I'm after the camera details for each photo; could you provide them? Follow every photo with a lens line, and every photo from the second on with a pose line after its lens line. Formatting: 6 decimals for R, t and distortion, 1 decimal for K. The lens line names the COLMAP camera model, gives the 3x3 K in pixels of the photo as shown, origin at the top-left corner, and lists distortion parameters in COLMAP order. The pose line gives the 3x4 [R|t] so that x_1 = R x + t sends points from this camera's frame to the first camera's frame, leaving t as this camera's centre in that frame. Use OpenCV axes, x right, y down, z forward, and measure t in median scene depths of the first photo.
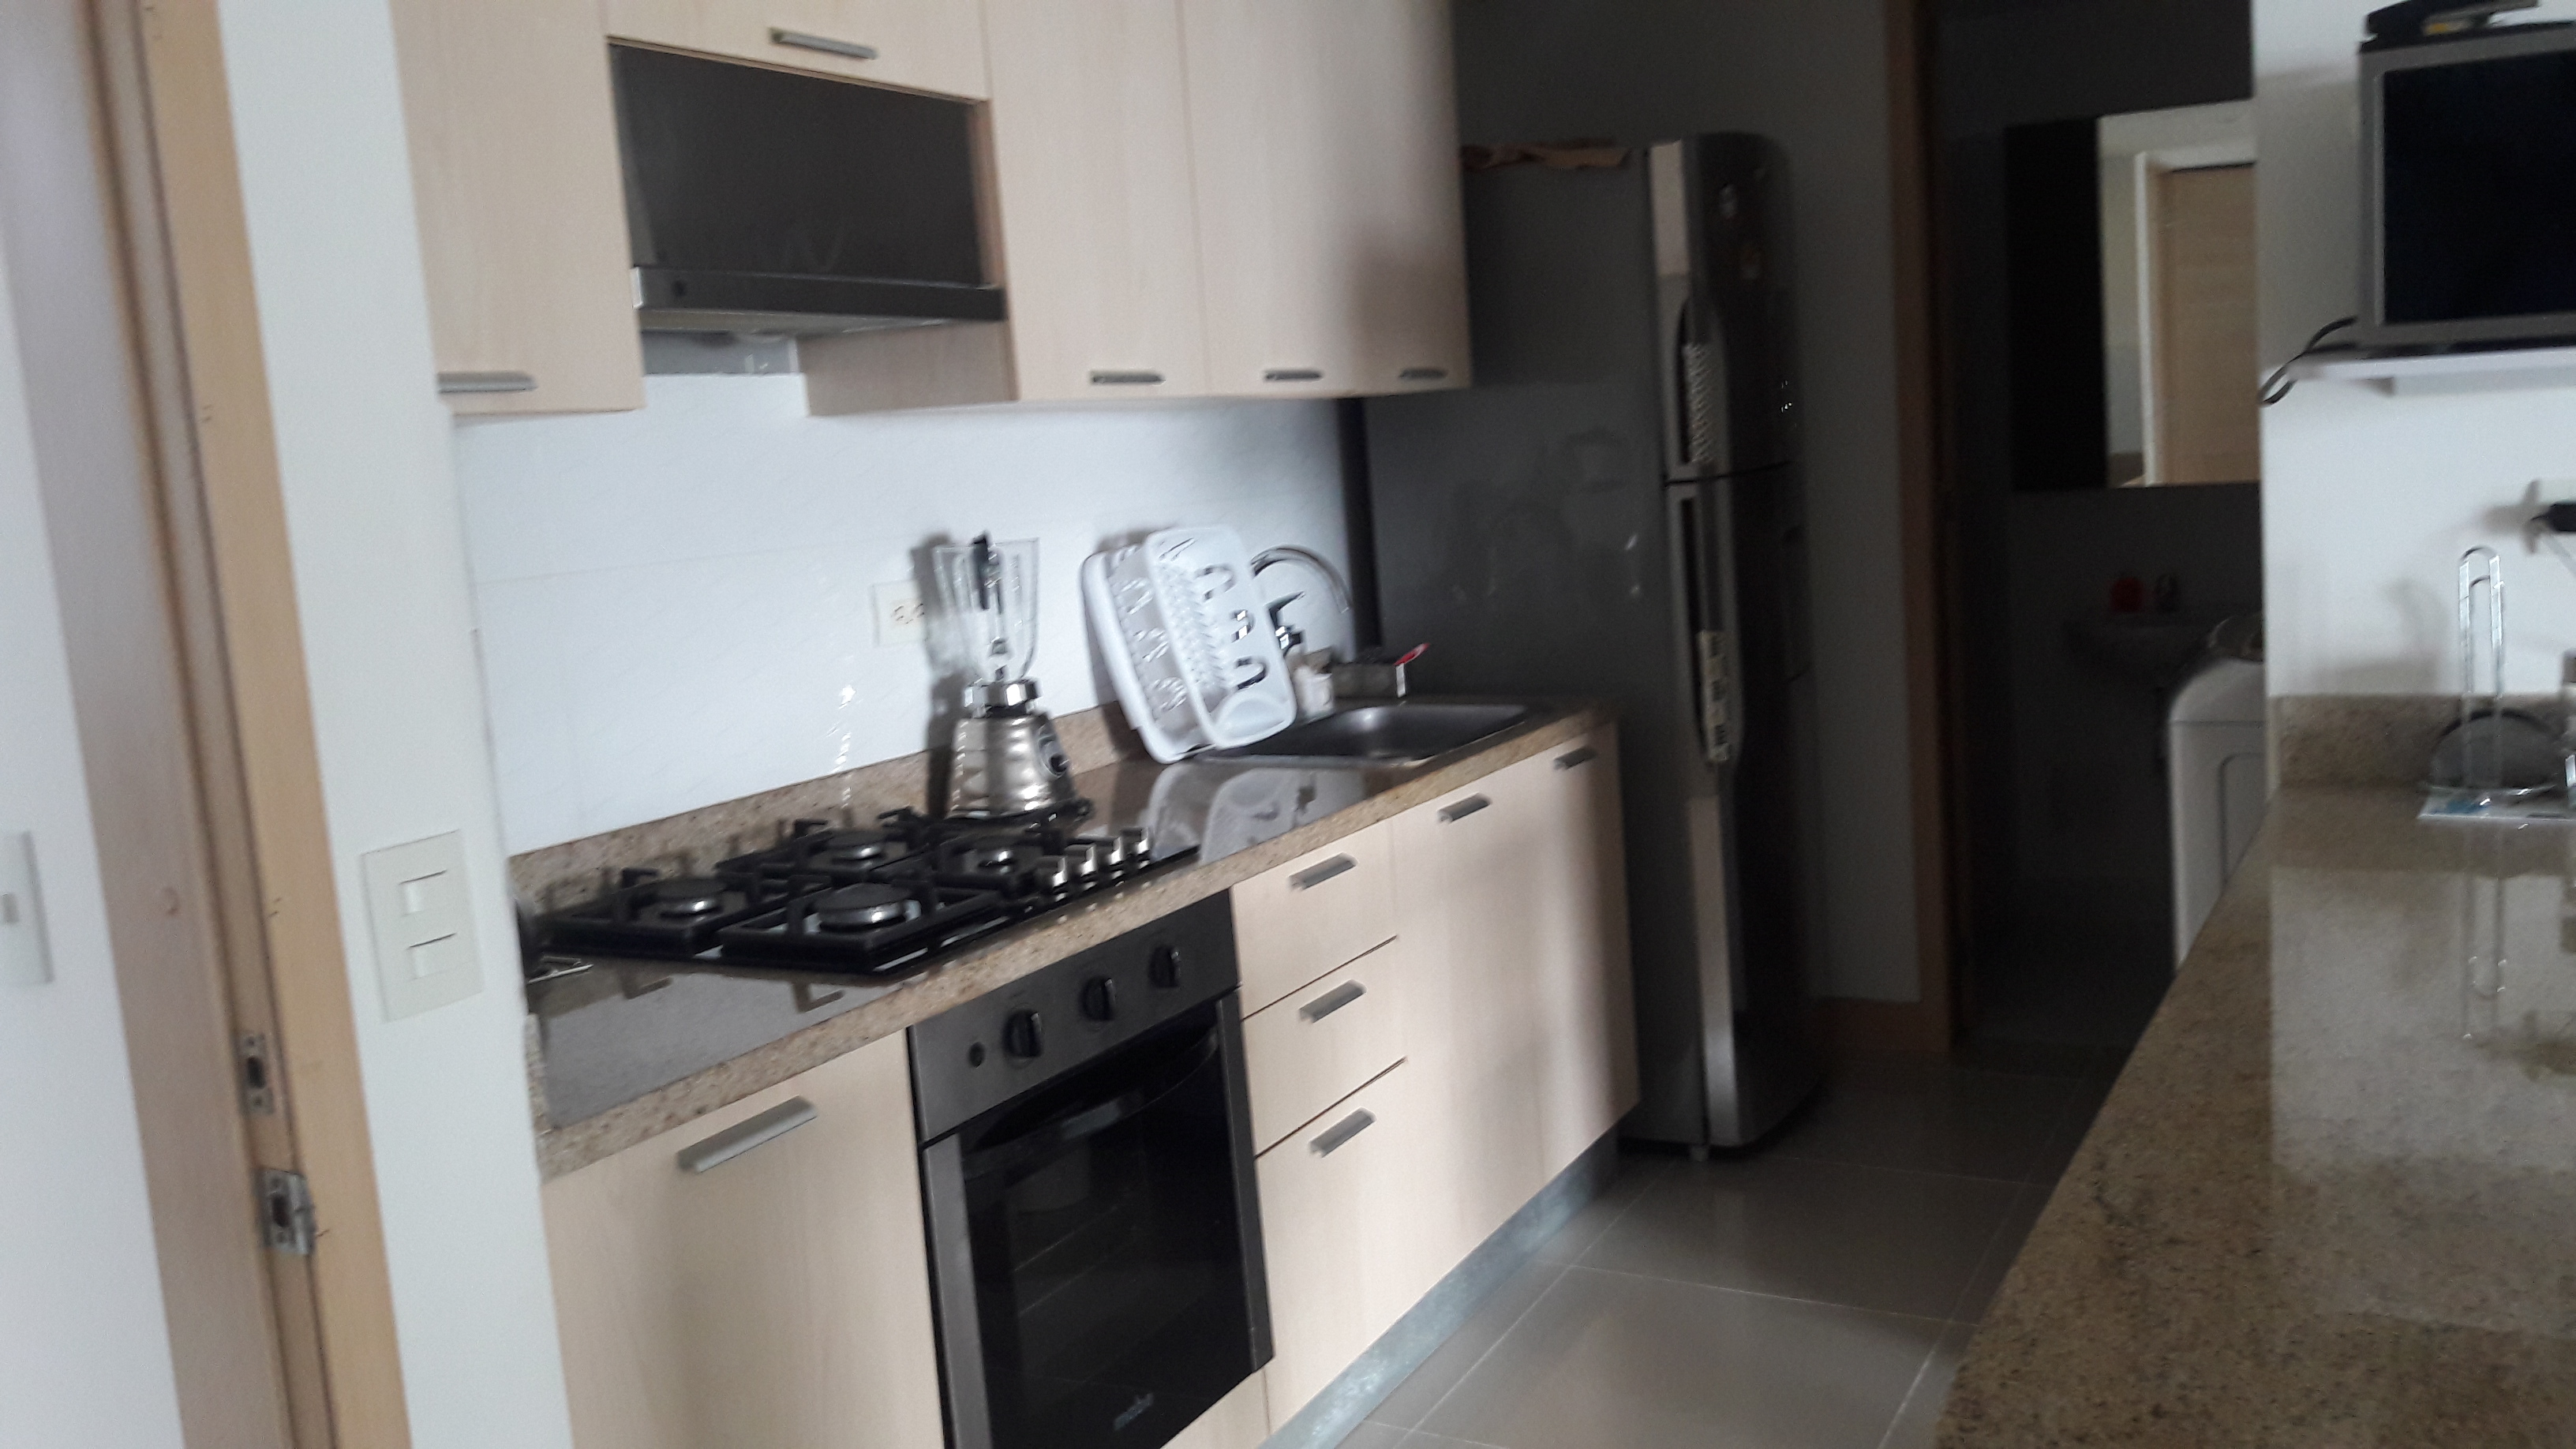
lens RADIAL K [[2131.3, 0, 1288.0], [0, 2131.3, 724.5], [0, 0, 1]] dist [0.169830, -0.348379]
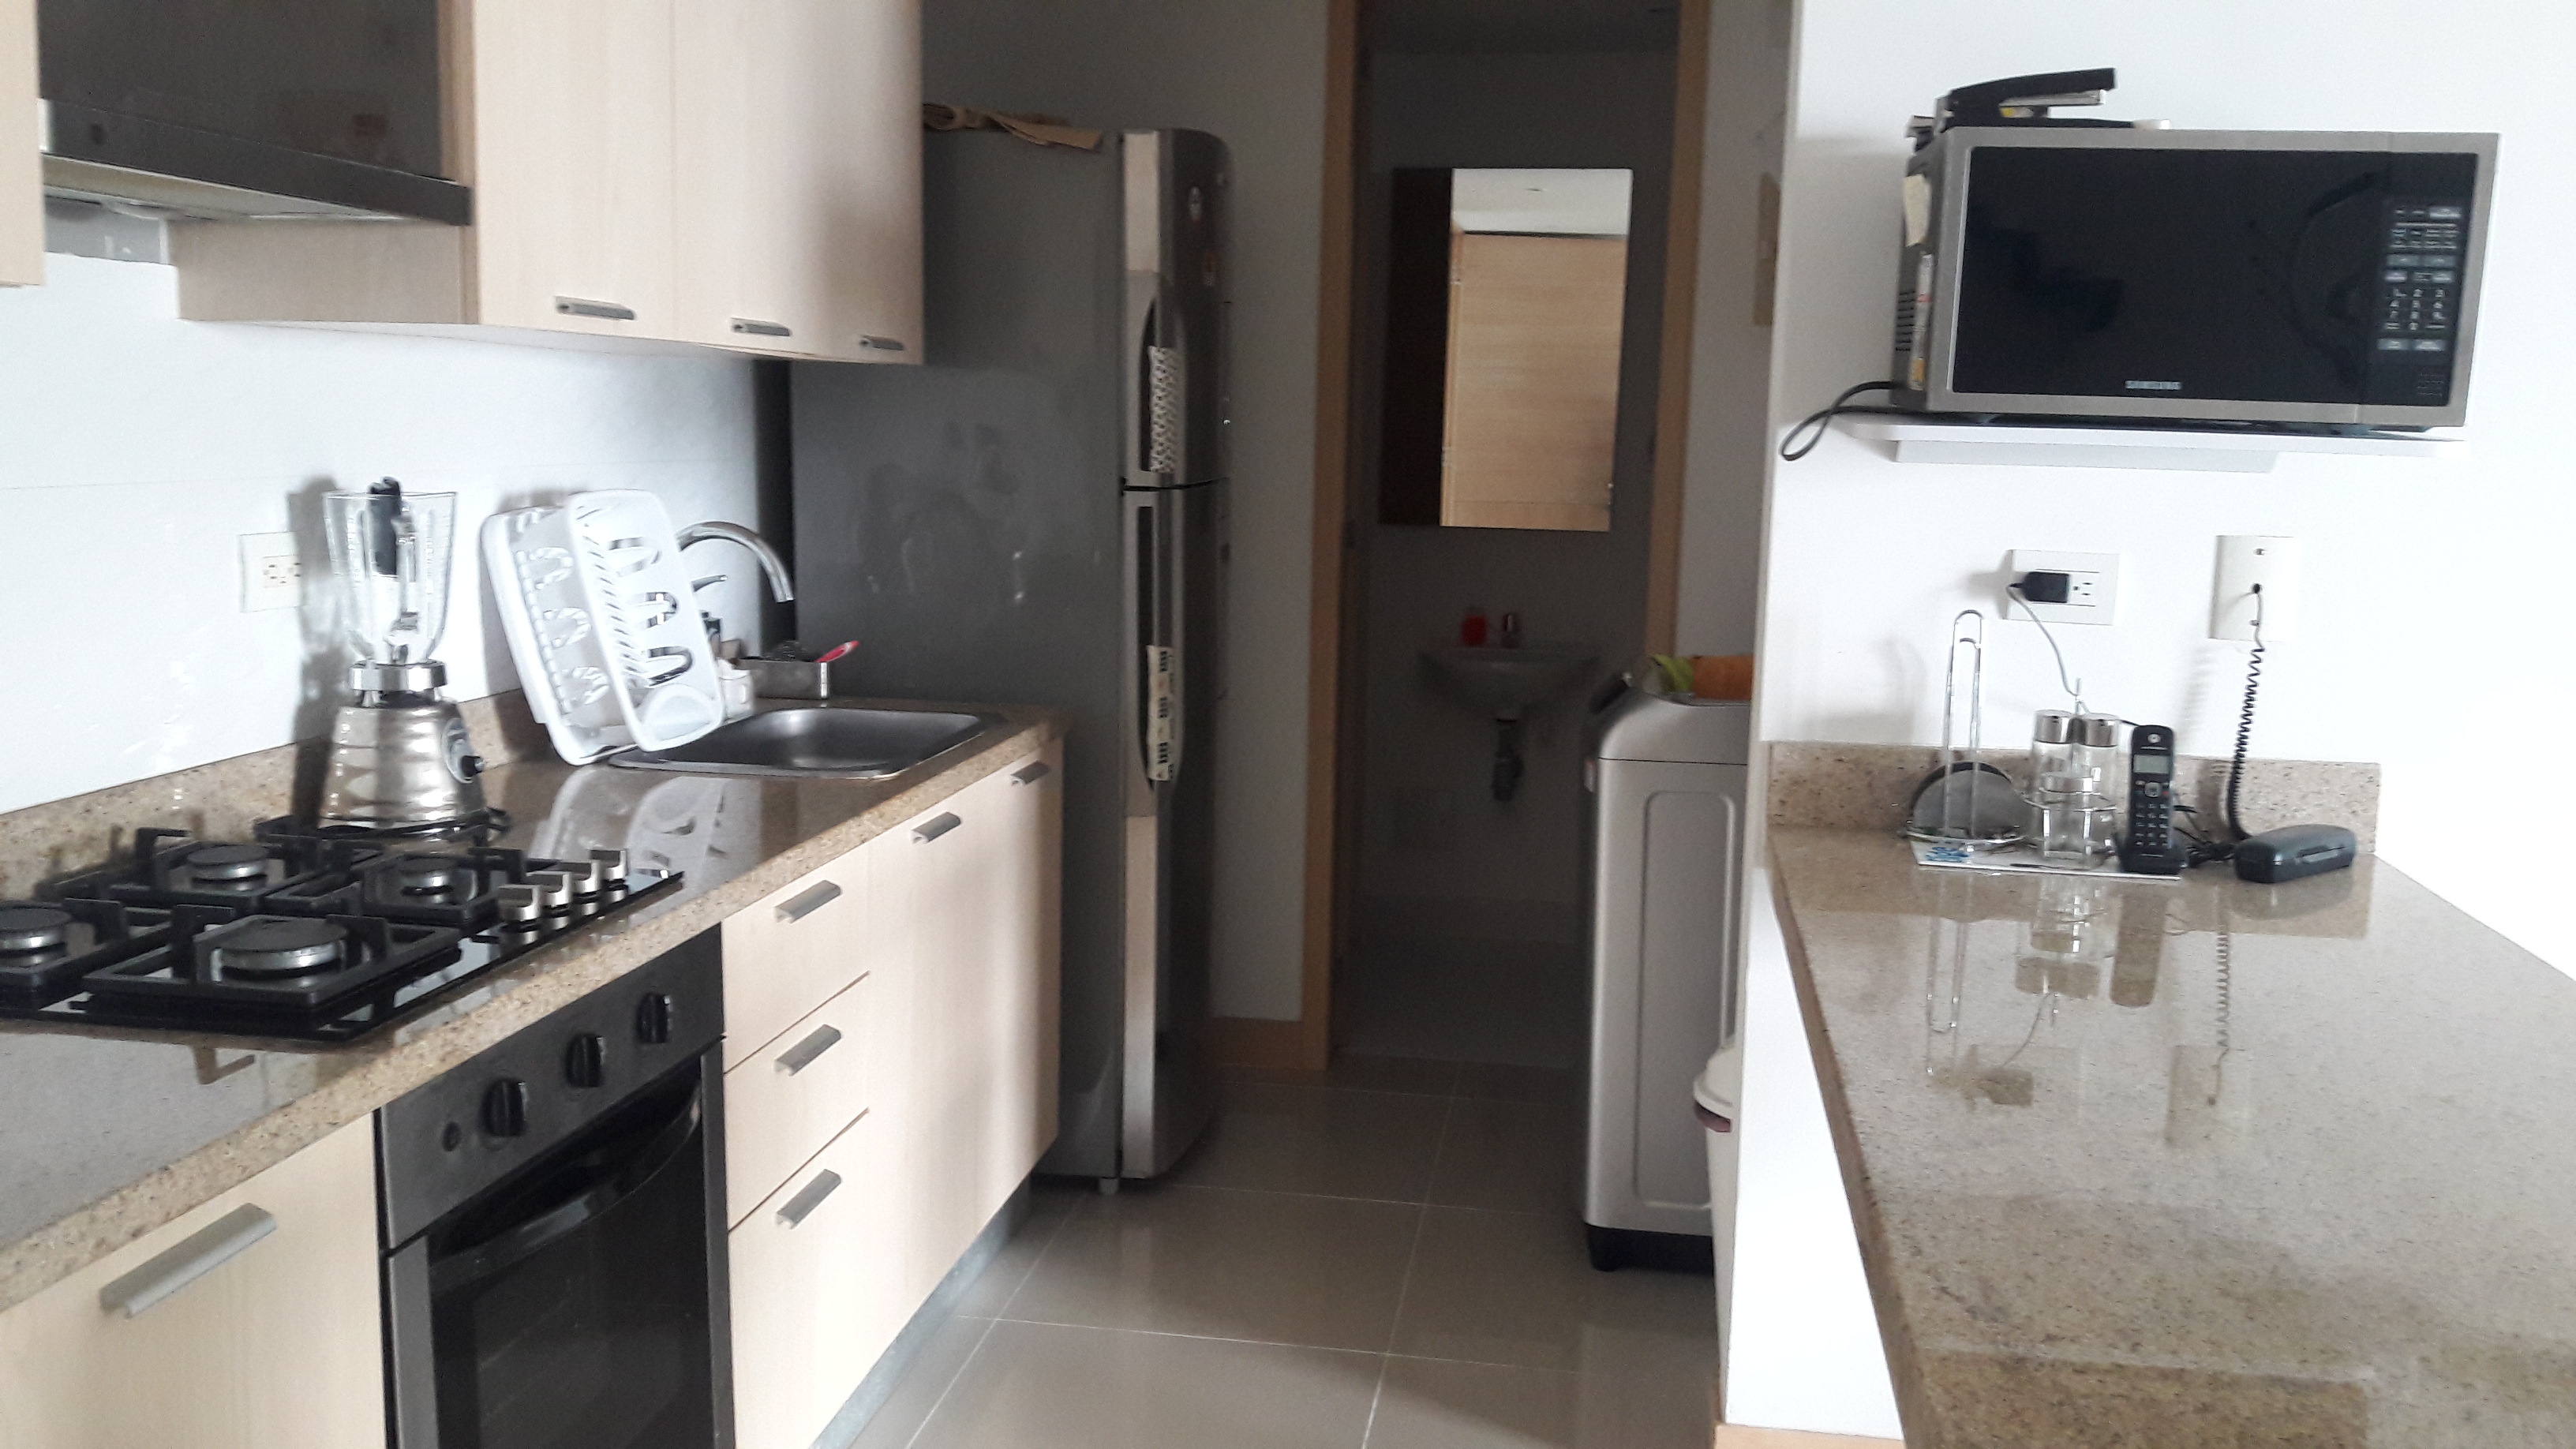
lens RADIAL K [[2131.3, 0, 1288.0], [0, 2131.3, 724.5], [0, 0, 1]] dist [0.169830, -0.348379]
pose [[0.935917, 0.039868, 0.349958, -0.105904], [-0.039617, 0.999184, -0.007879, -0.003311], [-0.349986, -0.006490, 0.936732, 0.101935]]
